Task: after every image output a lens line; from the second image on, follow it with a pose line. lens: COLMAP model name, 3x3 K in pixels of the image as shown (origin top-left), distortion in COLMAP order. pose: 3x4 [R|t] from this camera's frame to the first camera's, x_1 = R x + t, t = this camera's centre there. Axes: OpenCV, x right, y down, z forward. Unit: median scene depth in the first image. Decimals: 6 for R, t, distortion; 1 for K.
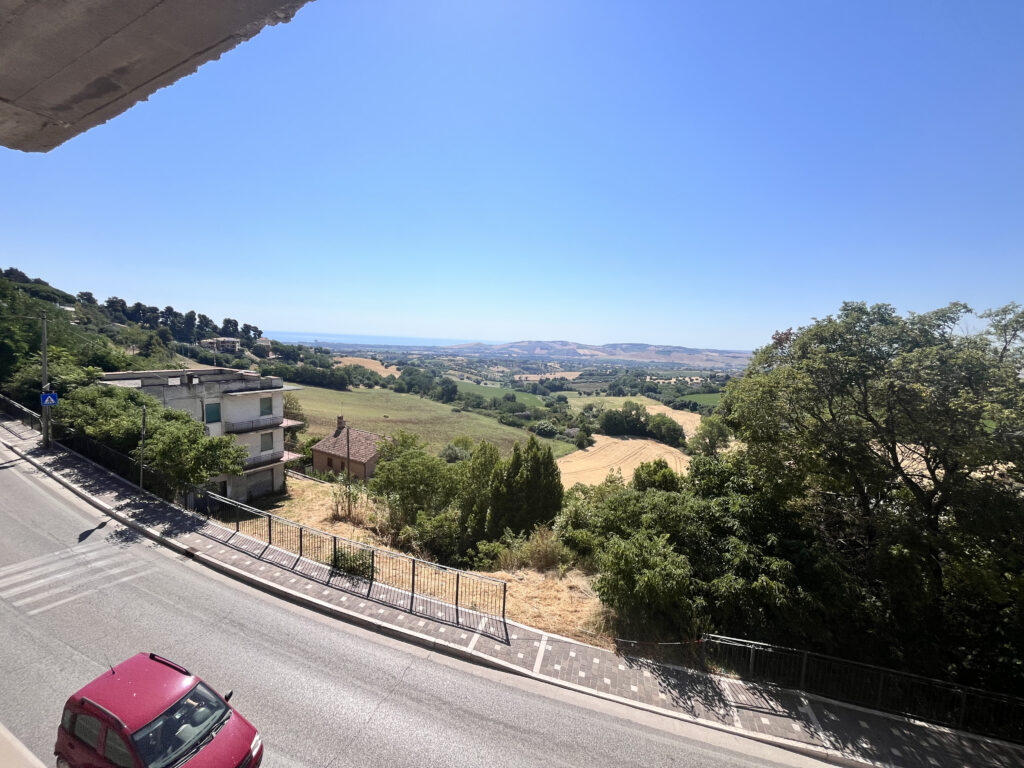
lens RADIAL K [[415.5, 0, 510.4], [0, 415.5, 384.7], [0, 0, 1]] dist [-0.003495, 0.000177]
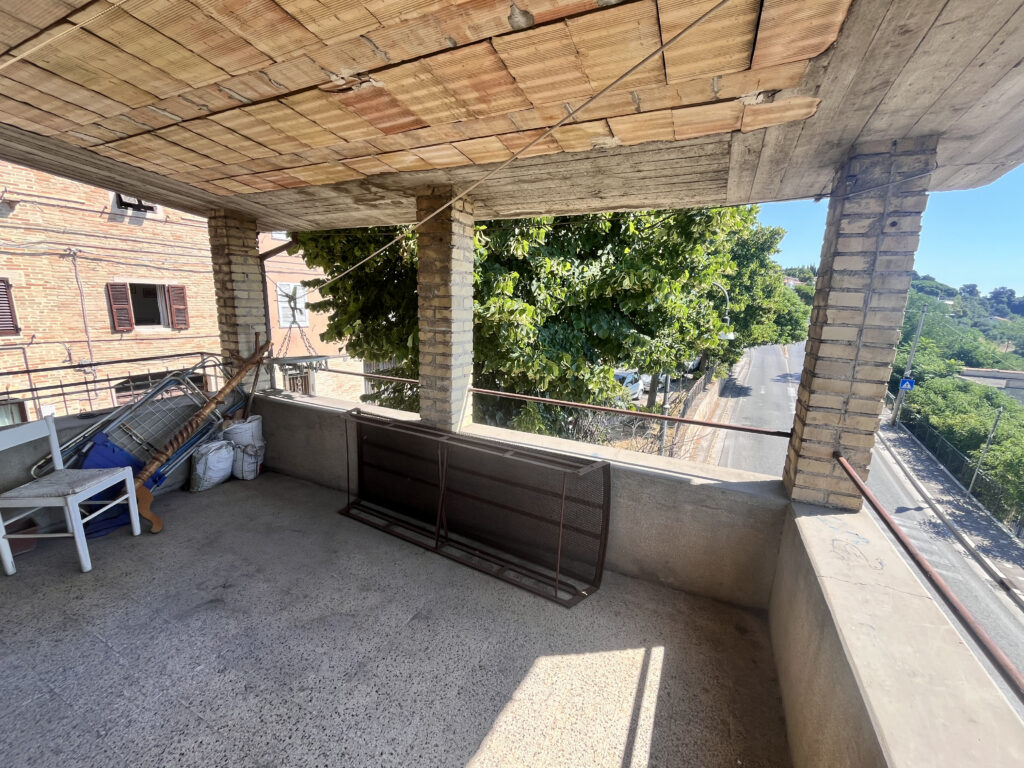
lens RADIAL K [[415.5, 0, 511.1], [0, 415.5, 385.3], [0, 0, 1]] dist [-0.003495, 0.000177]
pose [[-0.041304, 0.154563, -0.987119, 0.016194], [-0.138212, 0.977580, 0.158852, 0.004152], [0.989541, 0.142993, -0.019016, -0.017720]]
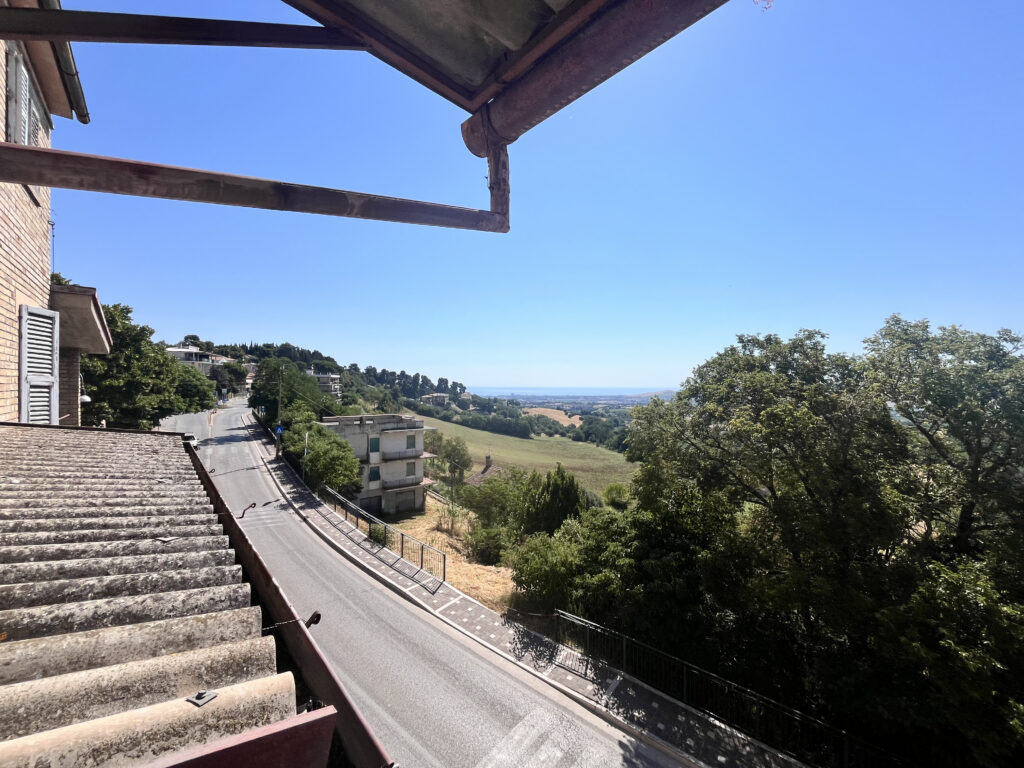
lens RADIAL K [[415.5, 0, 509.9], [0, 415.5, 385.4], [0, 0, 1]] dist [-0.003495, 0.000177]
pose [[0.902764, -0.040616, -0.428215, 0.260630], [-0.010079, 0.993261, -0.115460, 0.021896], [0.430018, 0.108549, 0.896271, -0.073323]]
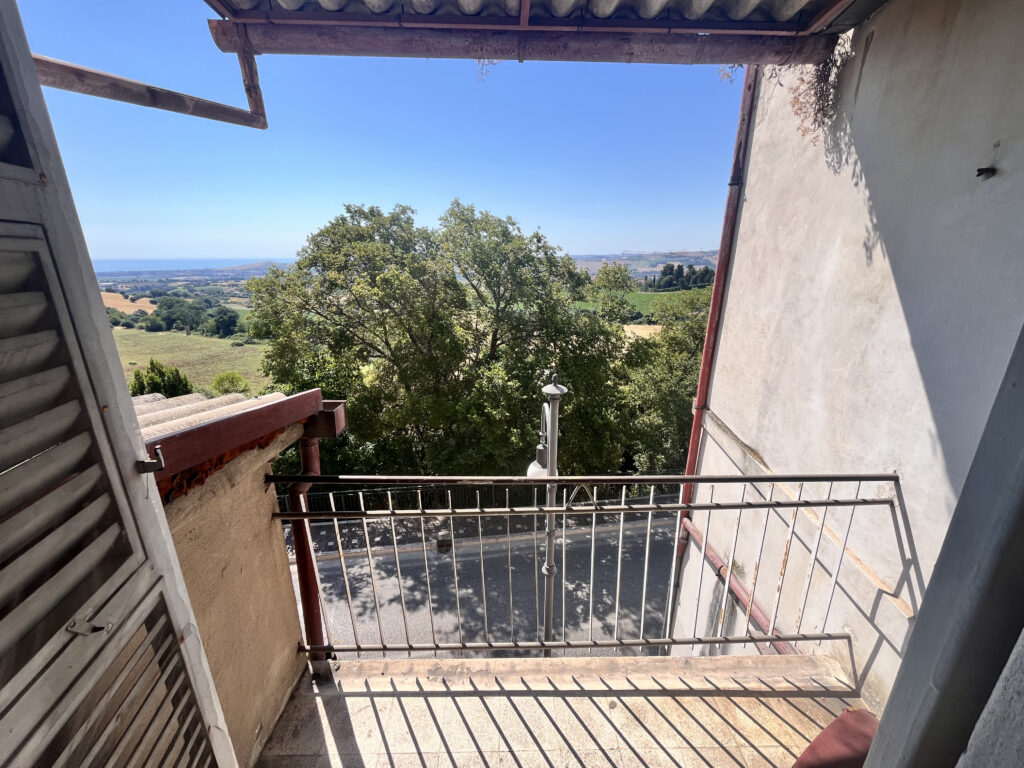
lens RADIAL K [[415.5, 0, 510.6], [0, 415.5, 385.4], [0, 0, 1]] dist [-0.003495, 0.000177]
pose [[0.906864, -0.167325, 0.386781, 0.247977], [0.085563, 0.971788, 0.219790, 0.025532], [-0.412646, -0.166226, 0.895596, -0.103050]]
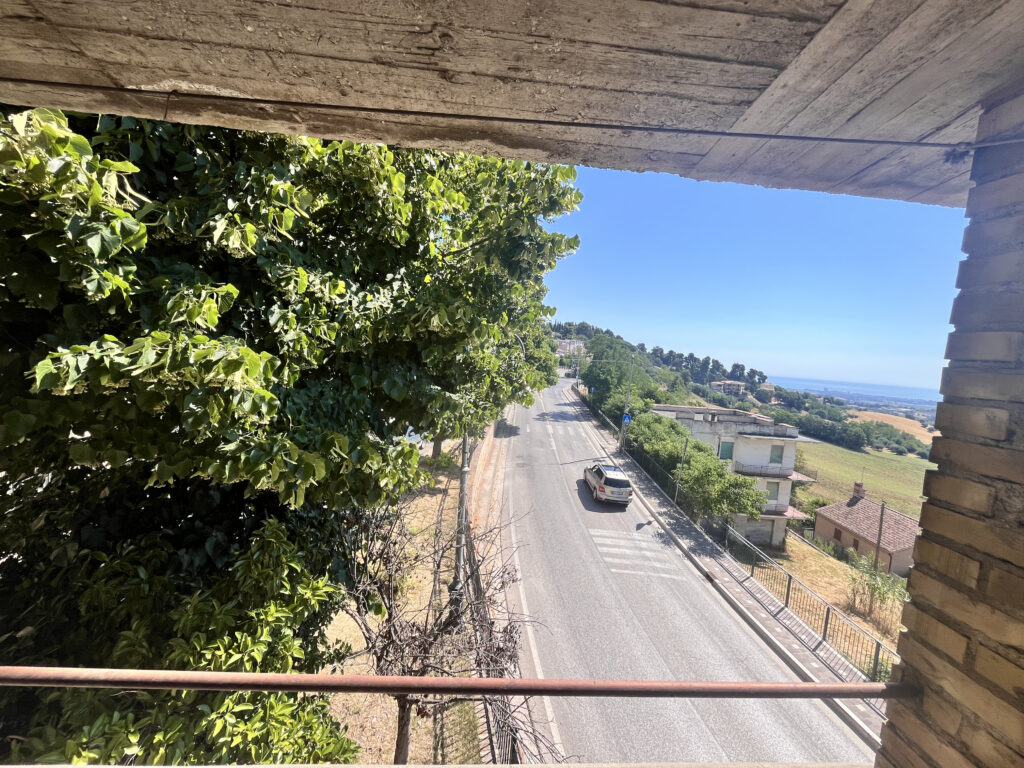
lens RADIAL K [[415.5, 0, 510.7], [0, 415.5, 385.4], [0, 0, 1]] dist [-0.003495, 0.000177]
pose [[0.464701, 0.056152, -0.883686, -0.029789], [-0.148890, 0.988733, -0.015469, 0.000796], [0.872860, 0.138760, 0.467825, -0.014281]]
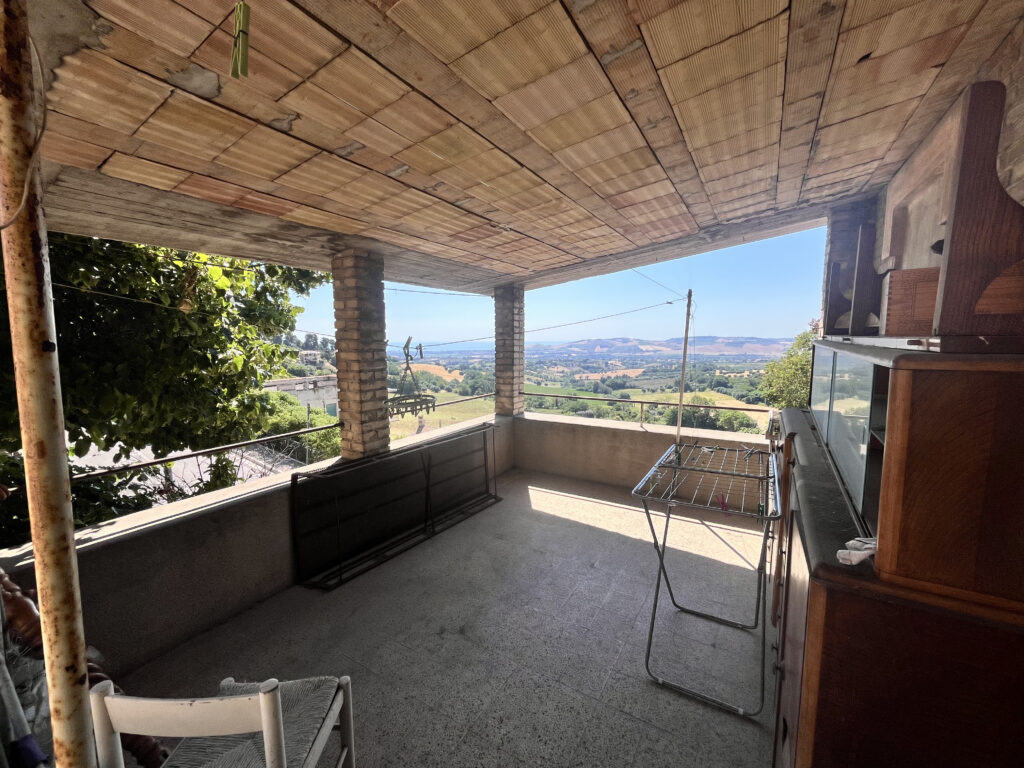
lens RADIAL K [[415.5, 0, 510.1], [0, 415.5, 387.9], [0, 0, 1]] dist [-0.003495, 0.000177]
pose [[0.988806, -0.035947, -0.144813, -0.016032], [0.036655, 0.999326, 0.002222, 0.012500], [0.144636, -0.007505, 0.989457, -0.110808]]
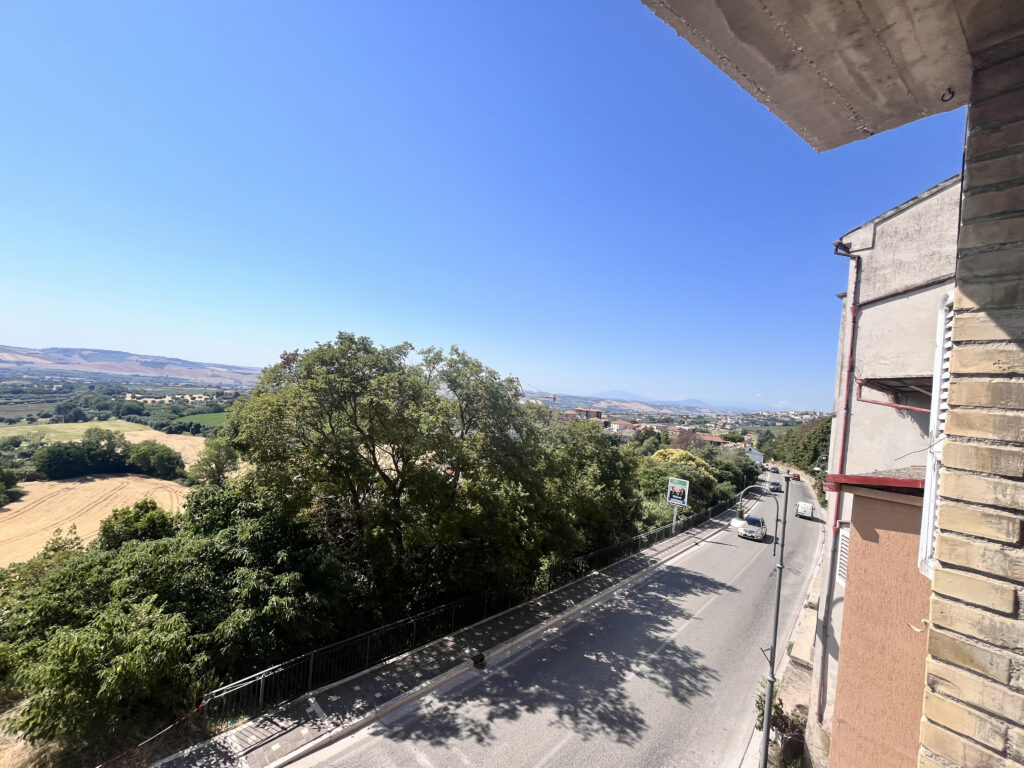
lens RADIAL K [[415.5, 0, 510.9], [0, 415.5, 385.4], [0, 0, 1]] dist [-0.003495, 0.000177]
pose [[0.484622, 0.013289, 0.874623, 0.003874], [0.021227, 0.999411, -0.026947, -0.001549], [-0.874466, 0.031625, 0.484055, 0.002590]]
